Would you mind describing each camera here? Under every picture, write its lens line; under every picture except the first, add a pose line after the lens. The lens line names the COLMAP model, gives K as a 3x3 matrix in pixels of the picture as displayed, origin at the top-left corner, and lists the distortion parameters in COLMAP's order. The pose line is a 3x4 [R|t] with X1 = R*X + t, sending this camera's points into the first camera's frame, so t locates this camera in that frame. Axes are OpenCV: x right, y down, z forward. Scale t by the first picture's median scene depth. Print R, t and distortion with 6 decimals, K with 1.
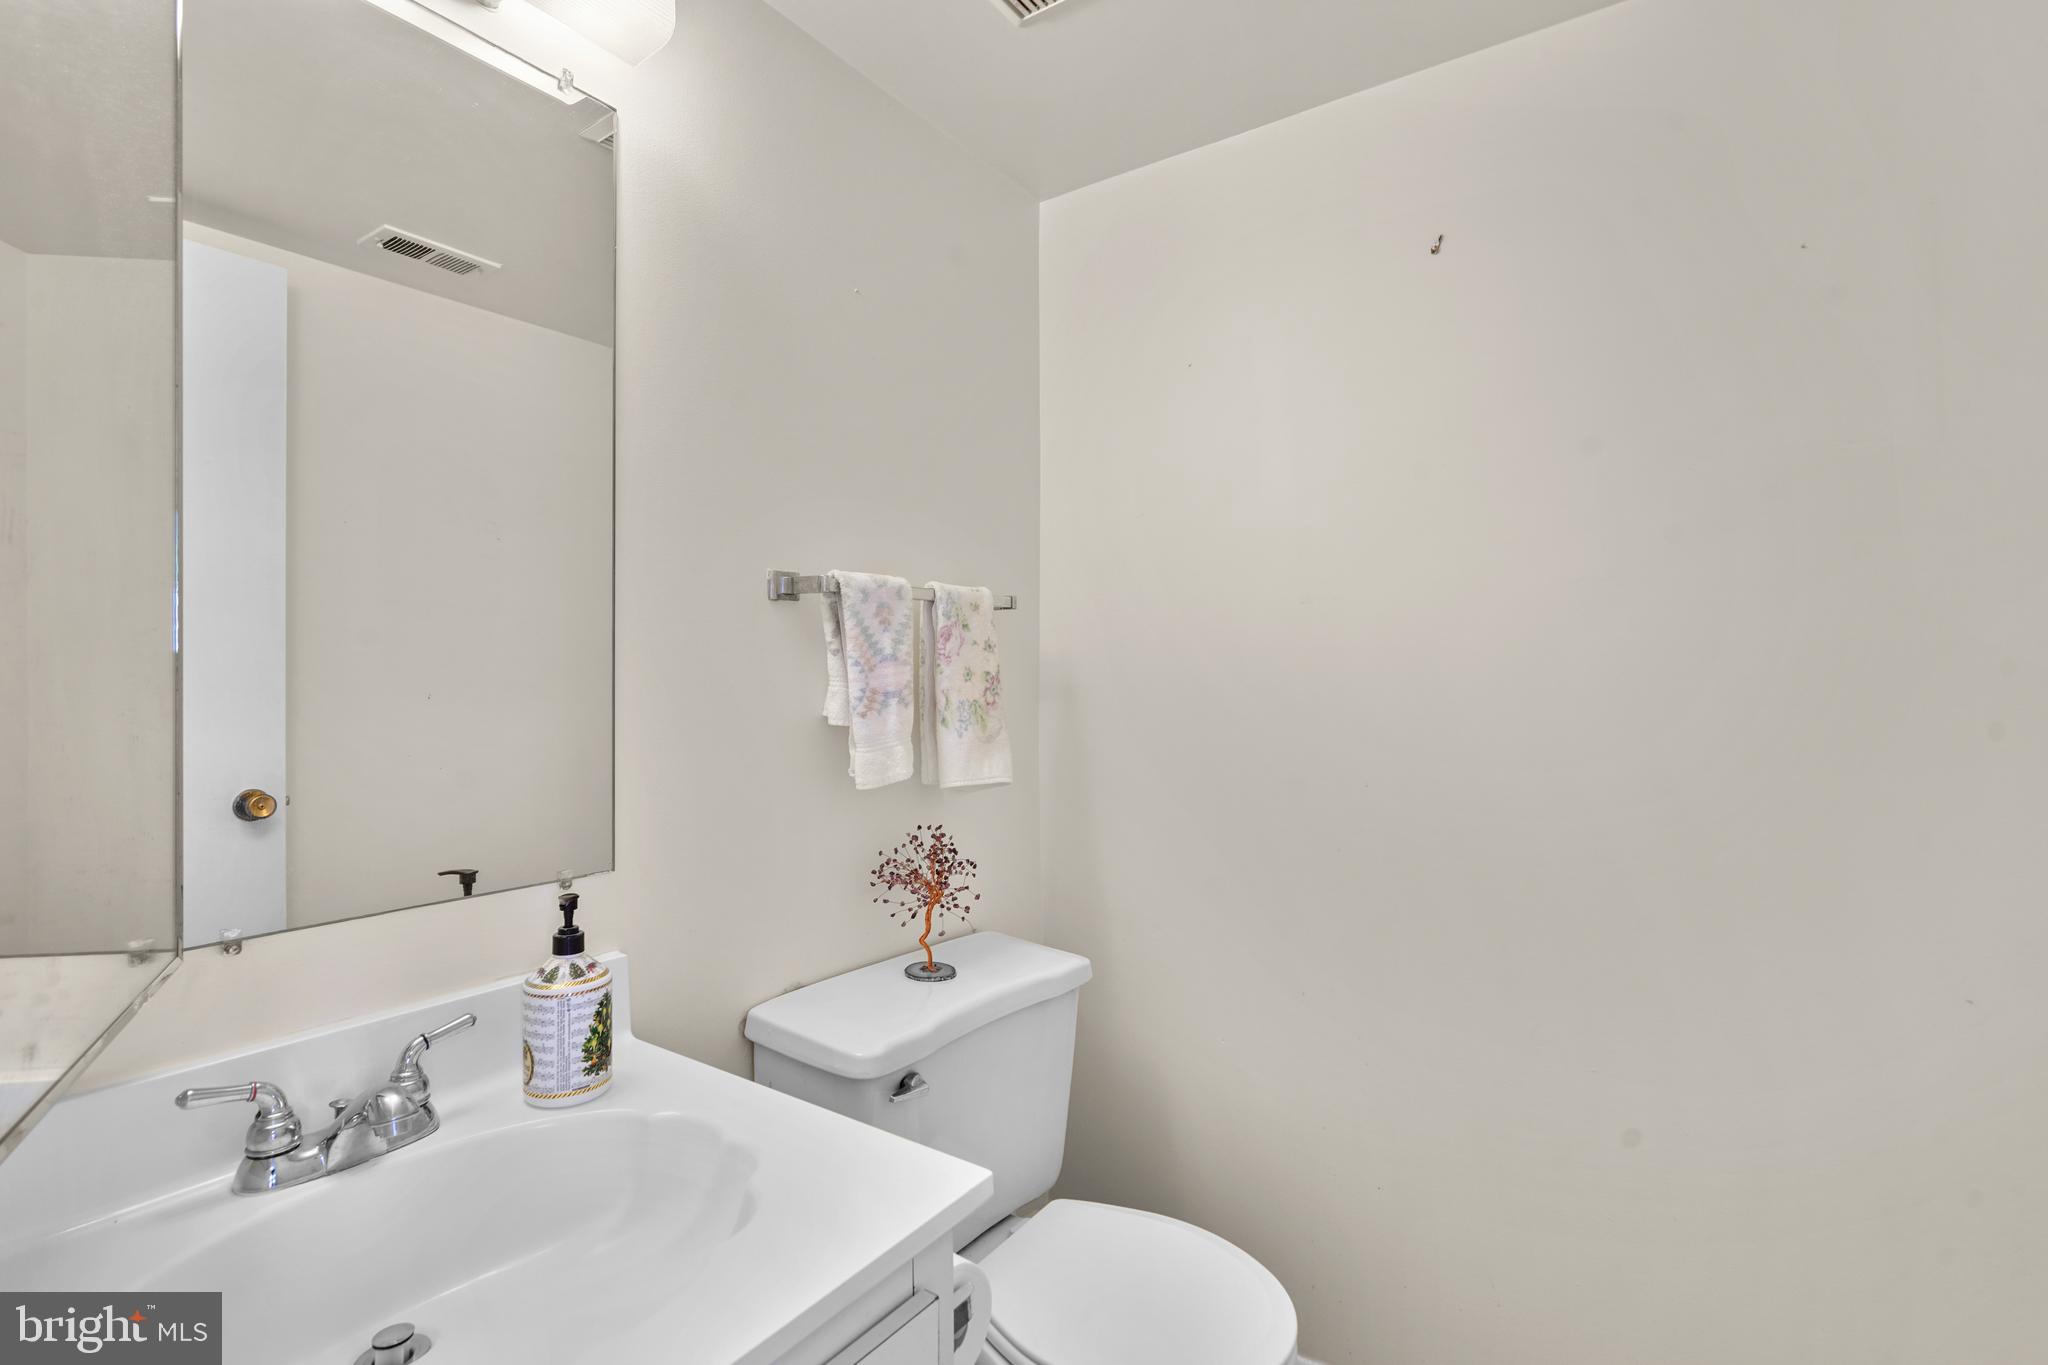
lens RADIAL K [[943.6, 0, 1022.0], [0, 943.6, 679.7], [0, 0, 1]] dist [-0.007672, 0.002535]
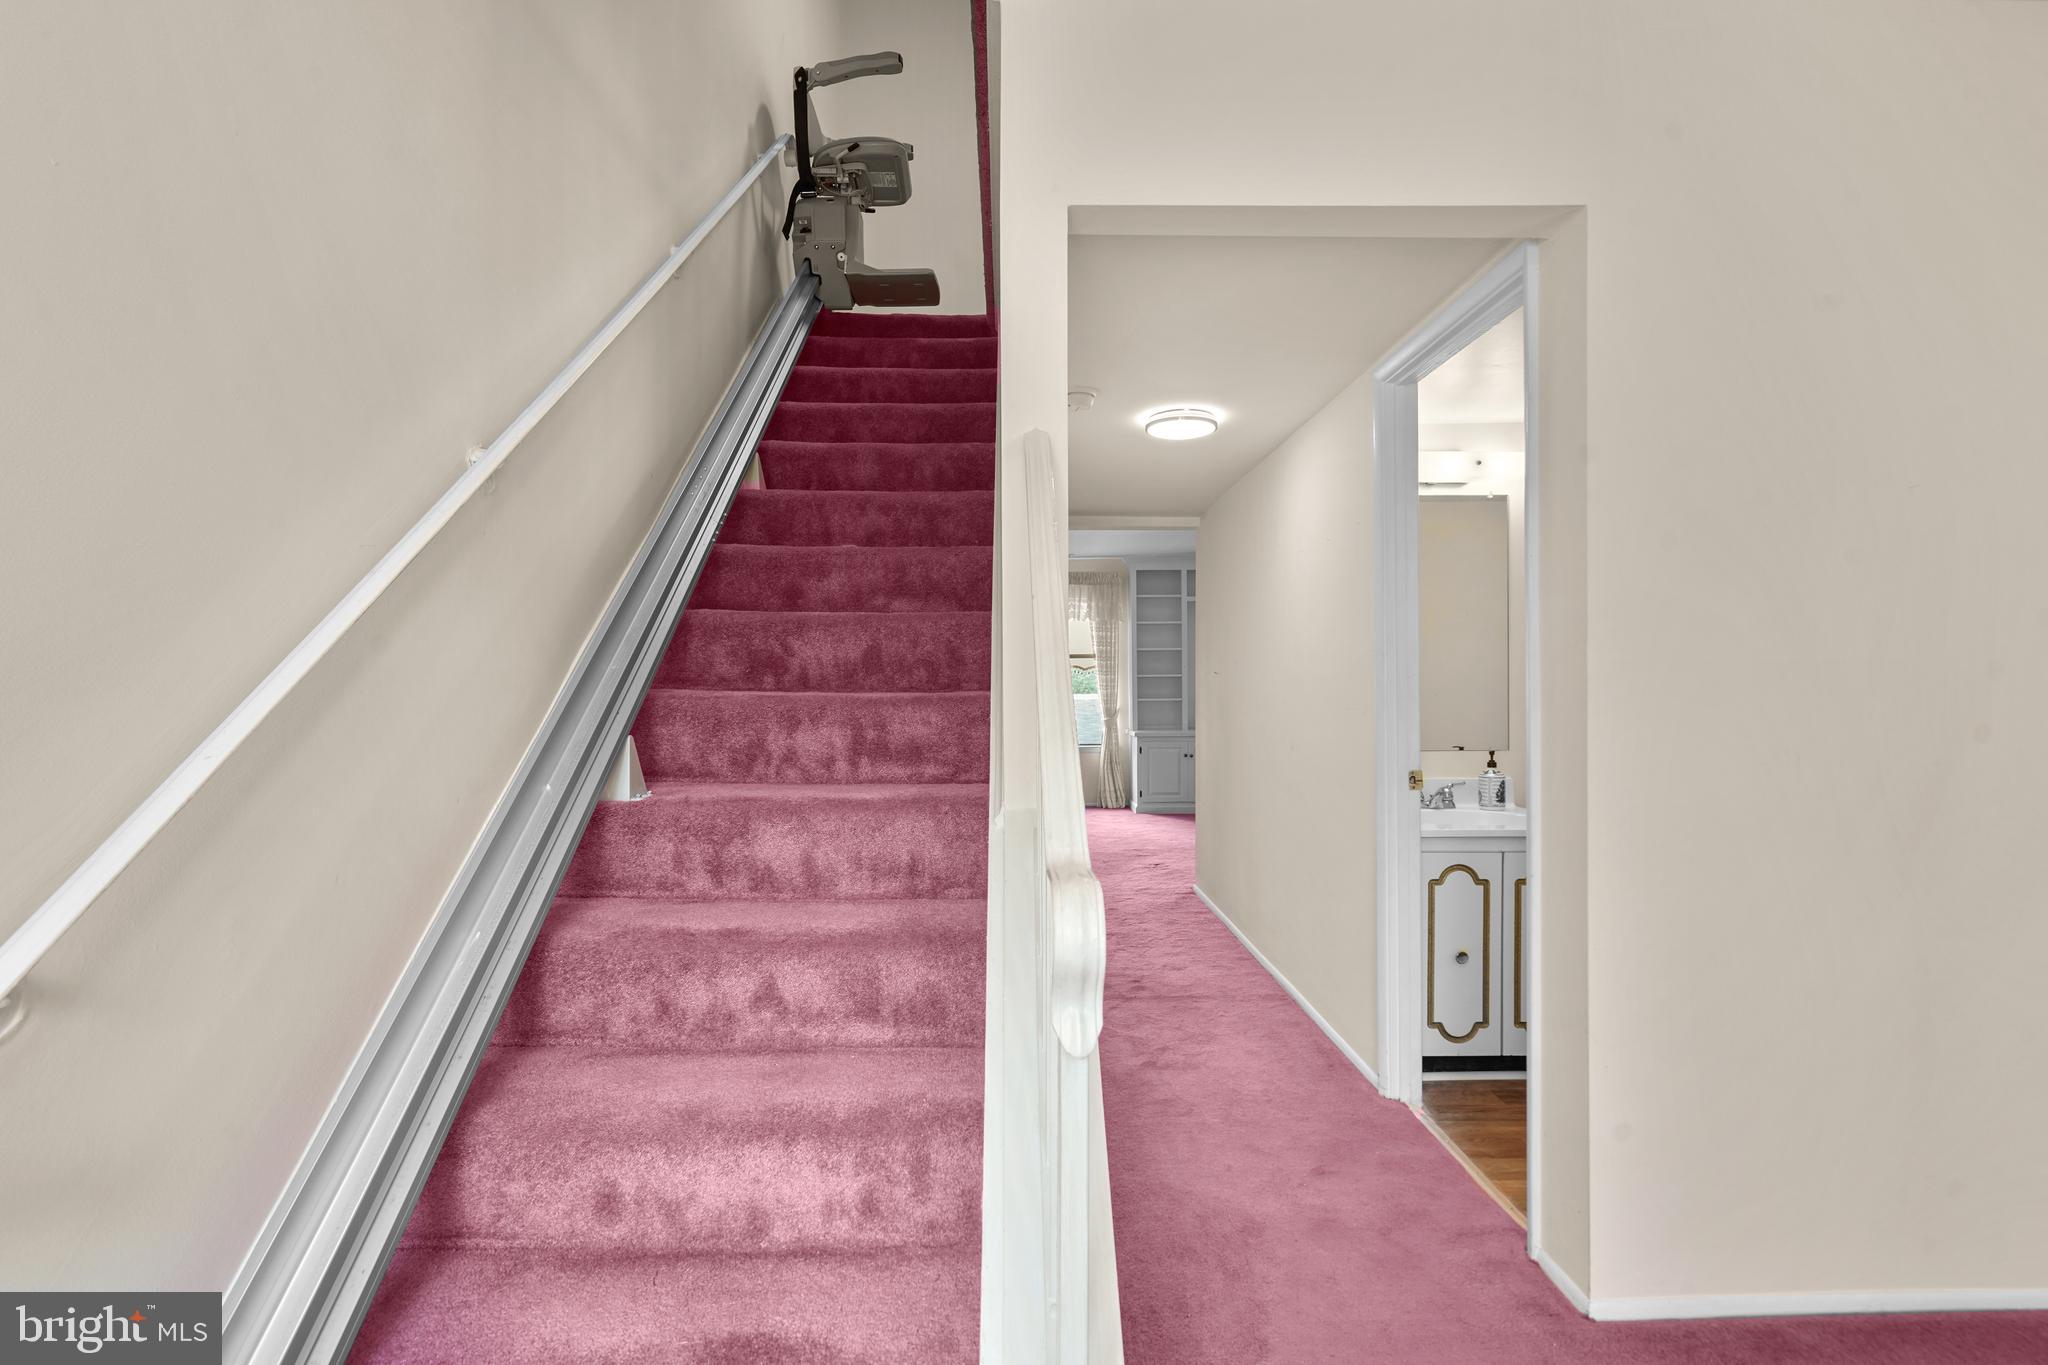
lens RADIAL K [[943.6, 0, 1018.3], [0, 943.6, 681.0], [0, 0, 1]] dist [-0.007672, 0.002535]
pose [[0.592399, -0.007219, -0.805612, 1.232683], [0.003108, 0.999973, -0.006675, -0.002415], [0.805638, 0.001450, 0.592406, -2.365764]]
